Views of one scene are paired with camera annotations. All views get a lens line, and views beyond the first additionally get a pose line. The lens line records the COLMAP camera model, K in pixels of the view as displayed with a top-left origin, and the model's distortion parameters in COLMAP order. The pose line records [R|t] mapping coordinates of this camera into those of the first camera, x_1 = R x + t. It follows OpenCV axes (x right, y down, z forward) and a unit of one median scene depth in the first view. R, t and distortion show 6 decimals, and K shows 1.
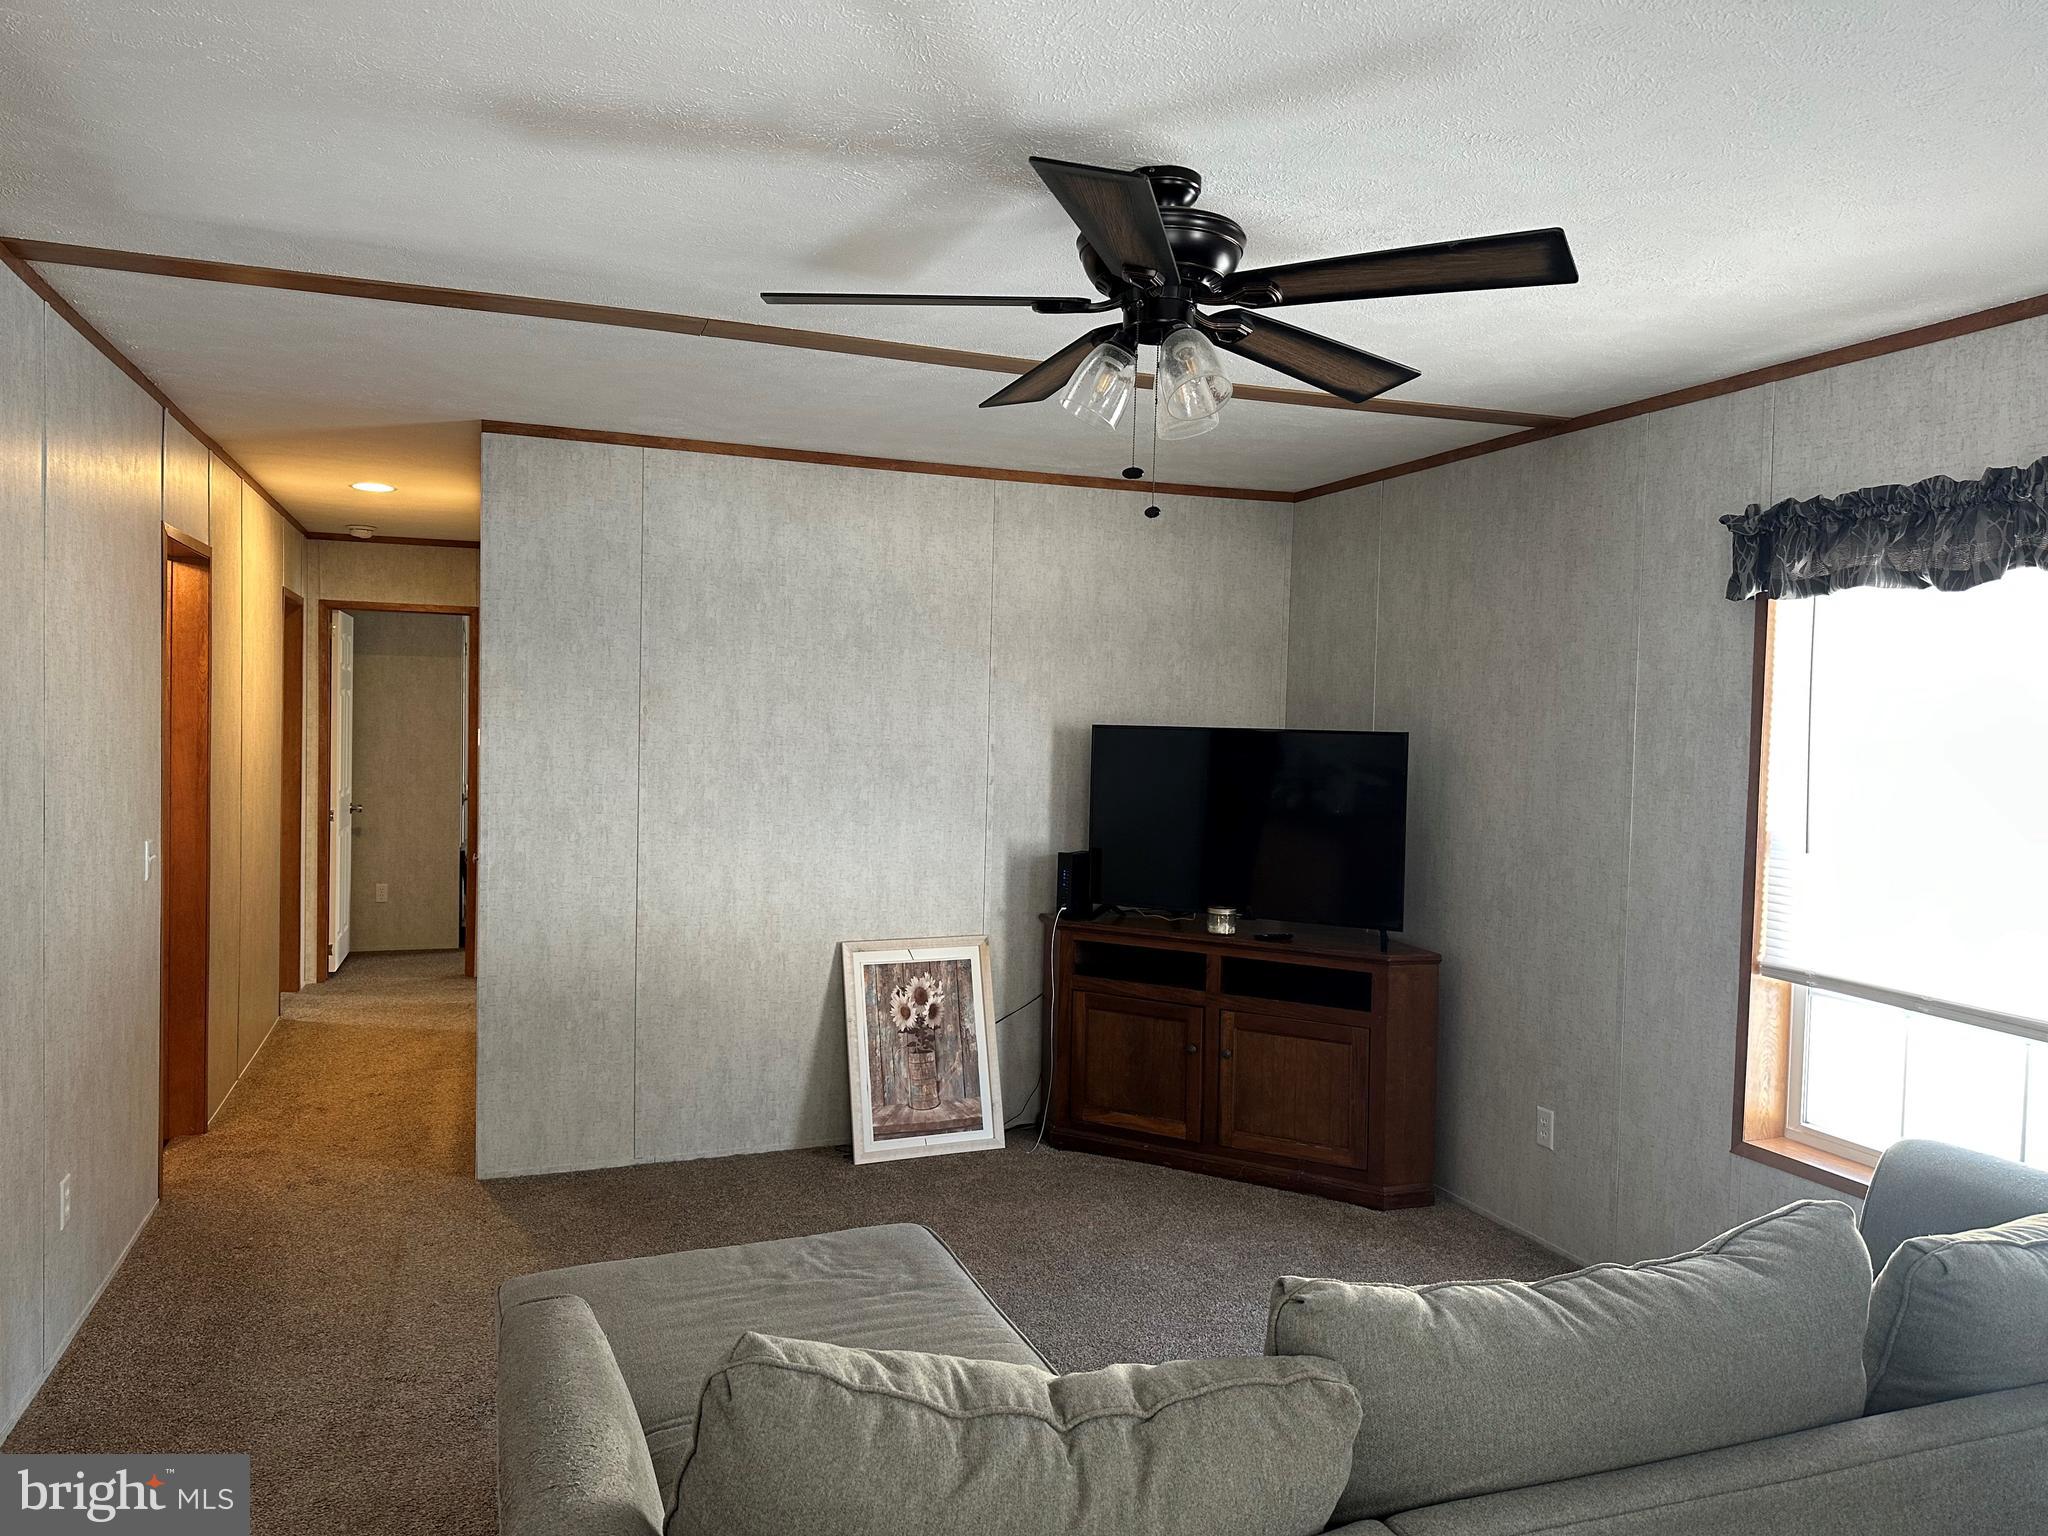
lens RADIAL K [[1442.4, 0, 1027.0], [0, 1442.4, 723.2], [0, 0, 1]] dist [0.135987, -0.146345]
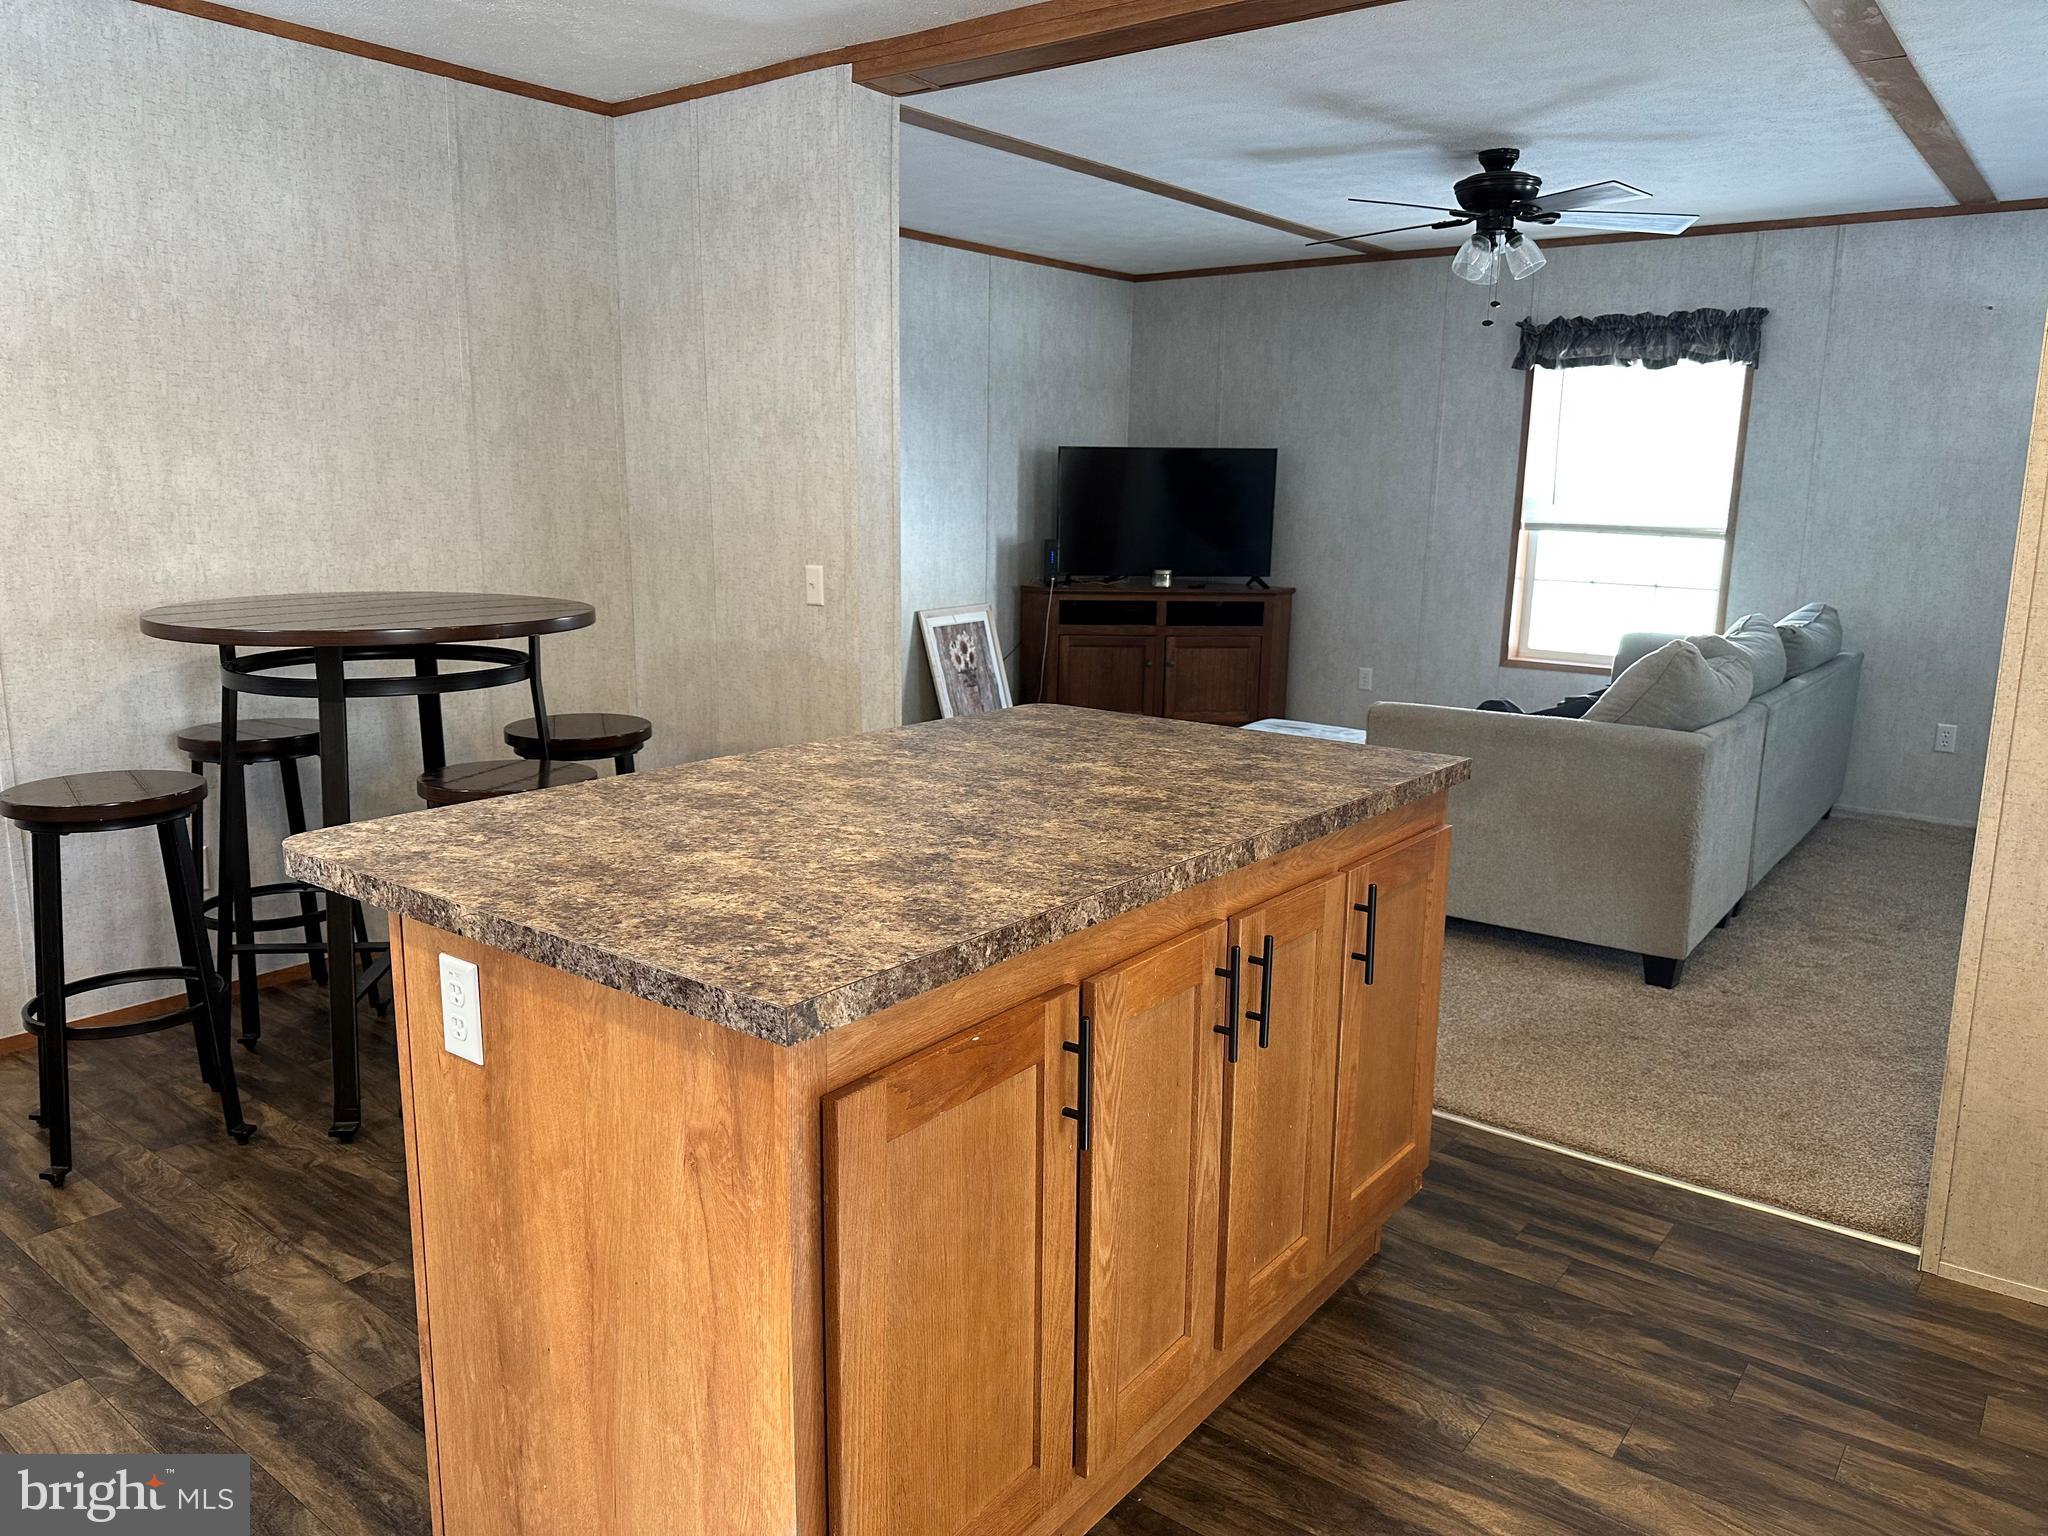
lens RADIAL K [[1480.6, 0, 1024.0], [0, 1480.6, 768.0], [0, 0, 1]] dist [0.005021, -0.002568]
pose [[0.849374, -0.115327, 0.515037, -0.803504], [0.011842, 0.979754, 0.199856, 0.021066], [-0.527658, -0.163654, 0.833543, -0.232279]]
